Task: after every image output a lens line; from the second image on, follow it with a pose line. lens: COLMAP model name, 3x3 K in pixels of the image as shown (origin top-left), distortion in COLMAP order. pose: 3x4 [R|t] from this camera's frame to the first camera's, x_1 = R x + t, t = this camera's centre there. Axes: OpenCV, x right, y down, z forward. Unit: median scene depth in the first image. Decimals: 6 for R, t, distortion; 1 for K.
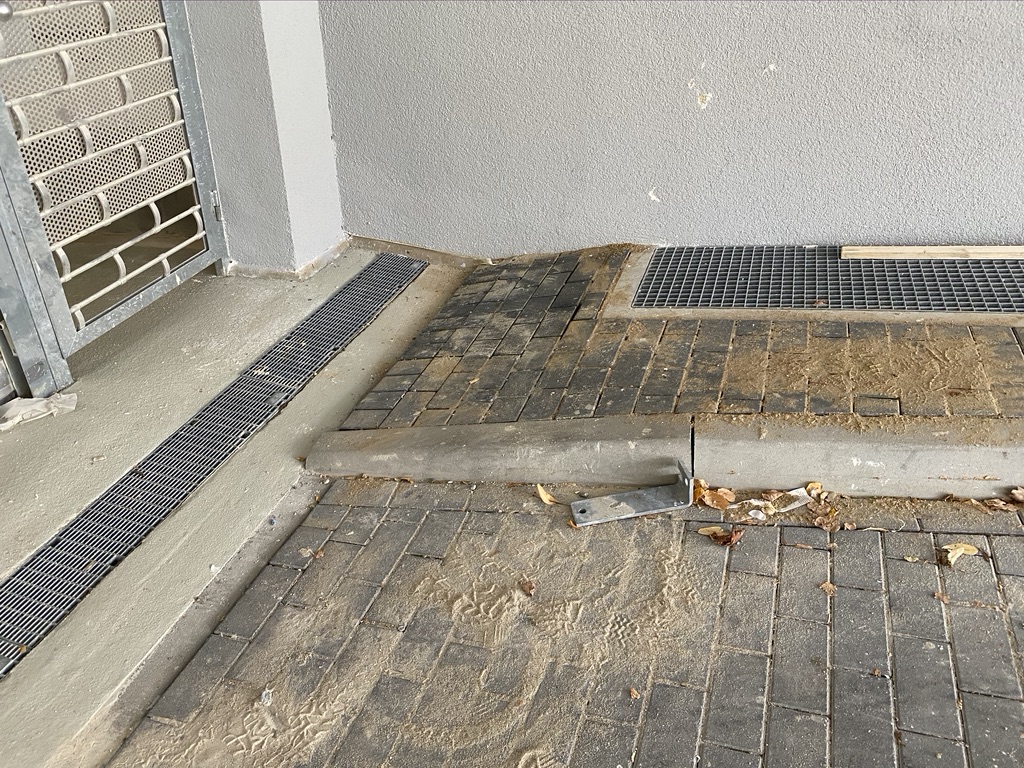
lens RADIAL K [[793.8, 0, 510.0], [0, 793.8, 384.0], [0, 0, 1]] dist [0.002143, -0.003179]
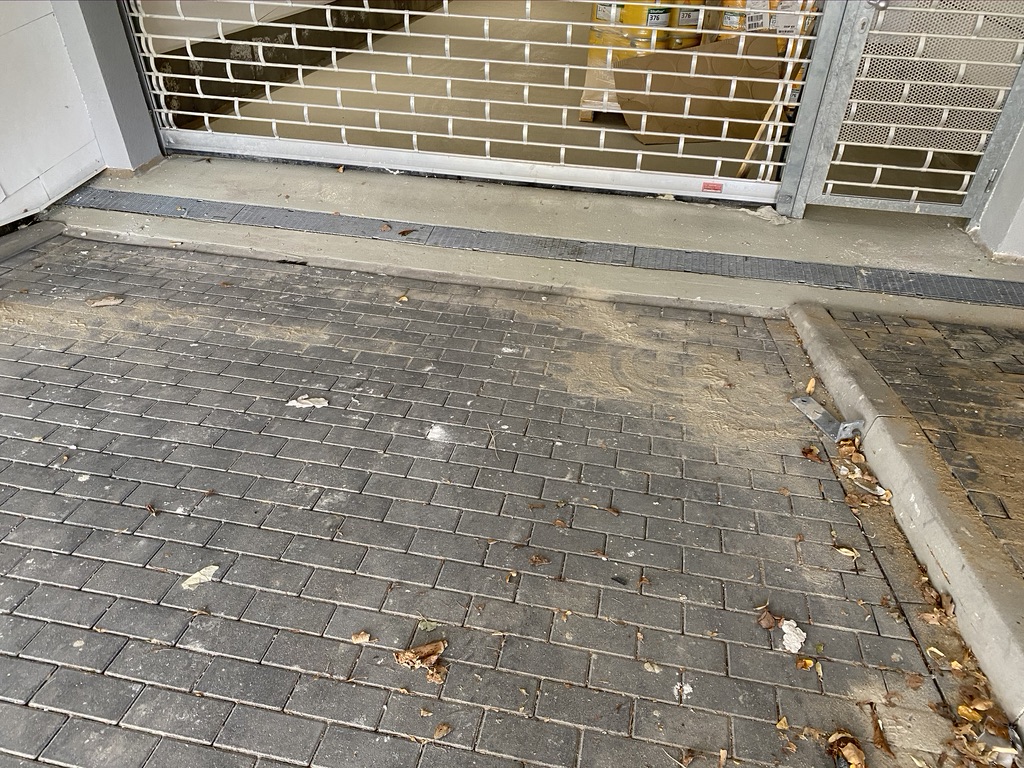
lens RADIAL K [[793.8, 0, 513.8], [0, 793.8, 383.3], [0, 0, 1]] dist [0.002143, -0.003179]
pose [[0.135058, 0.606905, -0.783215, 0.913469], [-0.546480, 0.704988, 0.452052, -0.188435], [0.826510, 0.366958, 0.426876, -0.088815]]
